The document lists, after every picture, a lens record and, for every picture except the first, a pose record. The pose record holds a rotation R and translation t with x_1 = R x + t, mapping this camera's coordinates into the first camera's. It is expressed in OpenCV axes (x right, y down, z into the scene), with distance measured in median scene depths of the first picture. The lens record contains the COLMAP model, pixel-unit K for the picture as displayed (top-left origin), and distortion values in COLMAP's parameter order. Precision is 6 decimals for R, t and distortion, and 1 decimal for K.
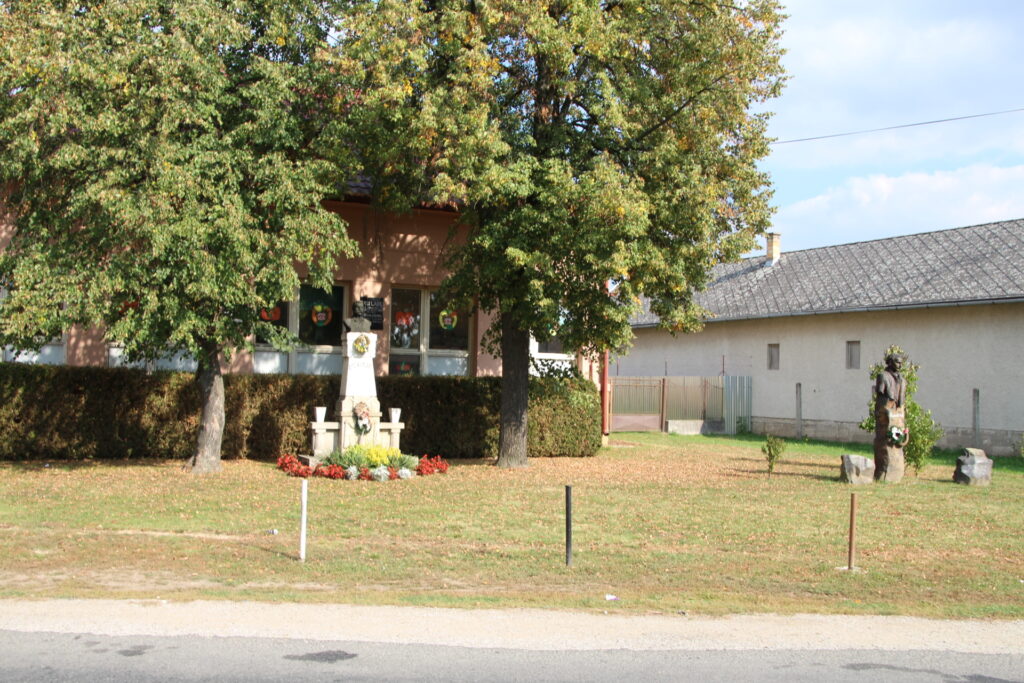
lens RADIAL K [[1236.5, 0, 512.0], [0, 1236.5, 341.5], [0, 0, 1]] dist [-0.002000, -0.002543]
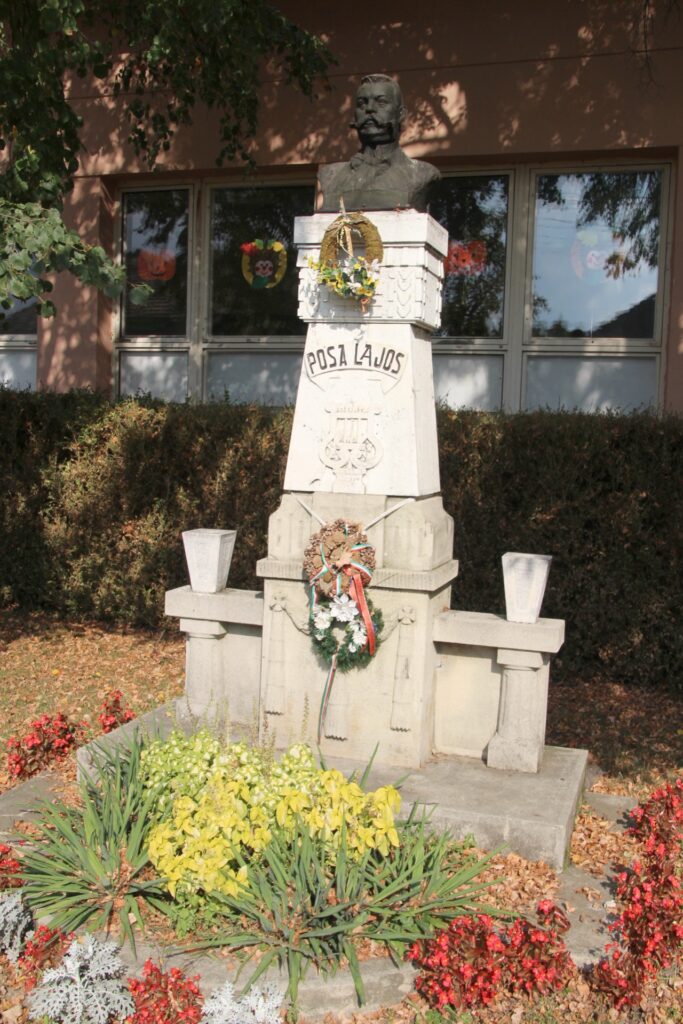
lens RADIAL K [[1090.3, 0, 341.5], [0, 1090.3, 512.0], [0, 0, 1]] dist [-0.056261, 0.016772]
pose [[0.755705, 0.062306, -0.651941, 0.007510], [0.006909, 0.994650, 0.103068, 0.026549], [0.654875, -0.082393, 0.751232, 0.836750]]
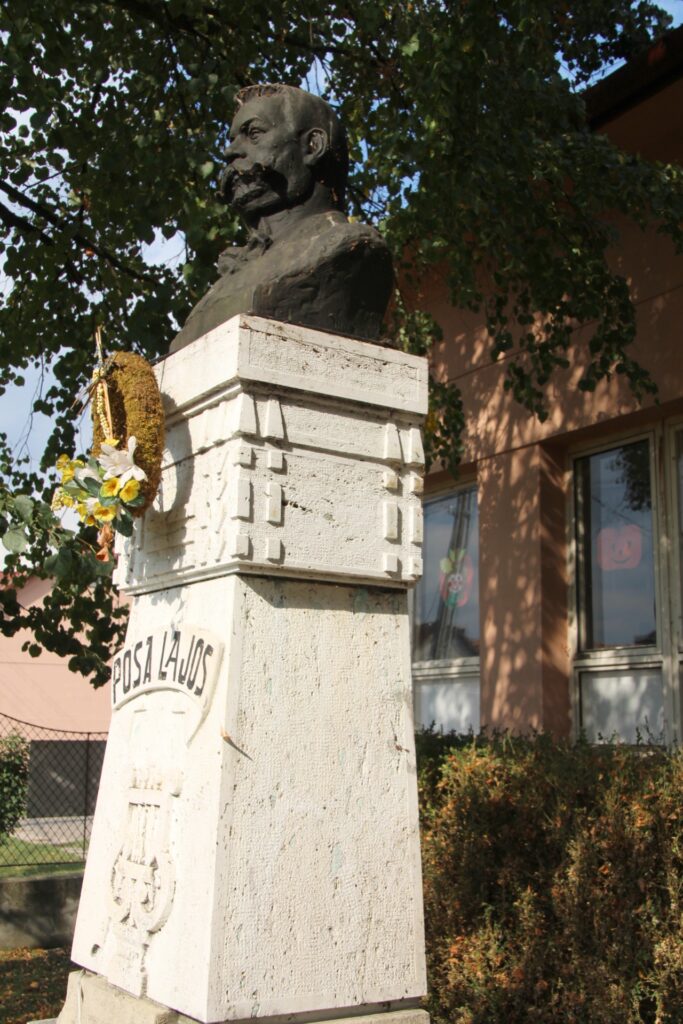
lens RADIAL K [[1203.0, 0, 342.2], [0, 1203.0, 468.3], [0, 0, 1]] dist [-0.019417, -0.009623]
pose [[0.208172, -0.226323, -0.951547, -0.021477], [0.025302, 0.973781, -0.226076, 0.026066], [0.977765, 0.022987, 0.208440, 0.979280]]
